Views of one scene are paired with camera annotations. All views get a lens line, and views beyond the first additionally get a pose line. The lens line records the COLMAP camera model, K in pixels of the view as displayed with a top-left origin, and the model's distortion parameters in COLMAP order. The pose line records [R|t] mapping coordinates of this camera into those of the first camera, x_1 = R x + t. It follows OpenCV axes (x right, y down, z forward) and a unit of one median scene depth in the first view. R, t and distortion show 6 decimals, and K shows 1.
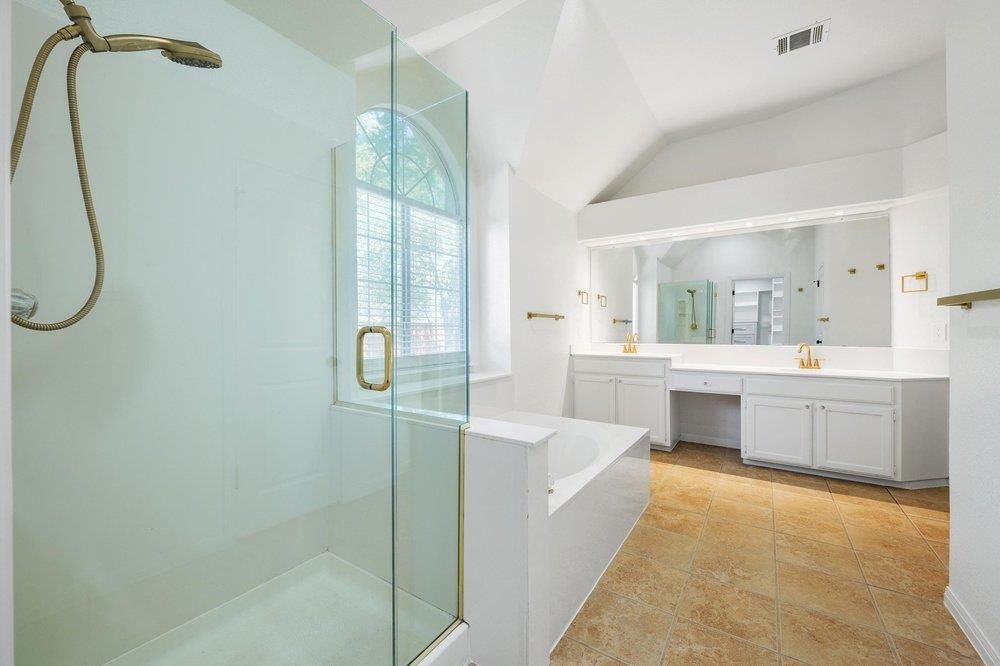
lens RADIAL K [[394.5, 0, 494.9], [0, 394.5, 329.0], [0, 0, 1]] dist [-0.003462, -0.000311]
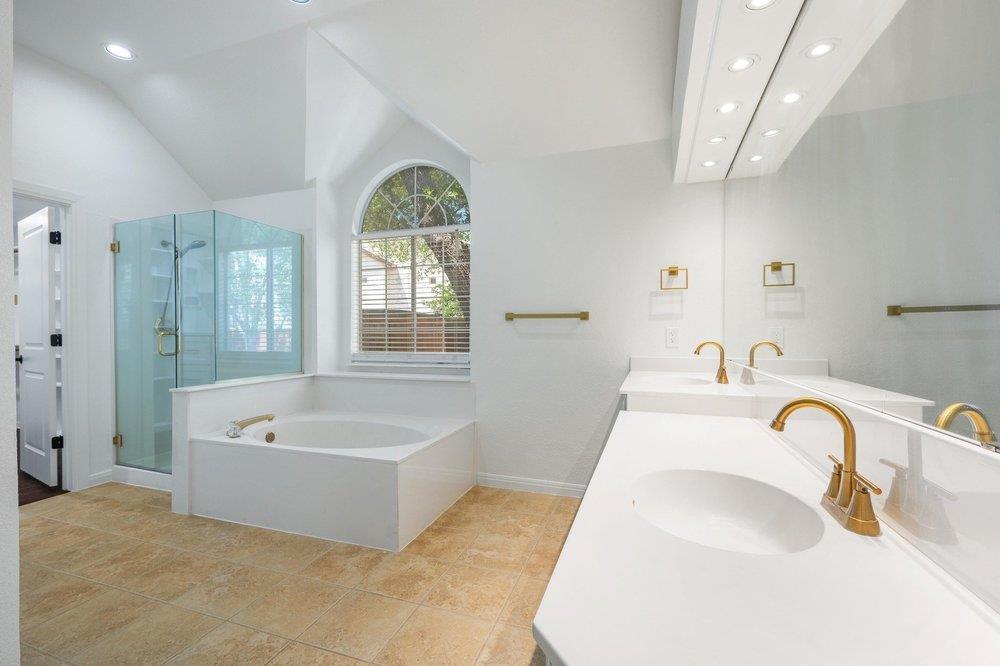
lens RADIAL K [[415.7, 0, 497.3], [0, 415.7, 336.0], [0, 0, 1]] dist [-0.014151, 0.000389]
pose [[0.282919, 0.005026, -0.959131, 1.582883], [-0.005416, 0.999979, 0.003643, 0.006002], [0.959129, 0.004164, 0.282940, 1.227856]]
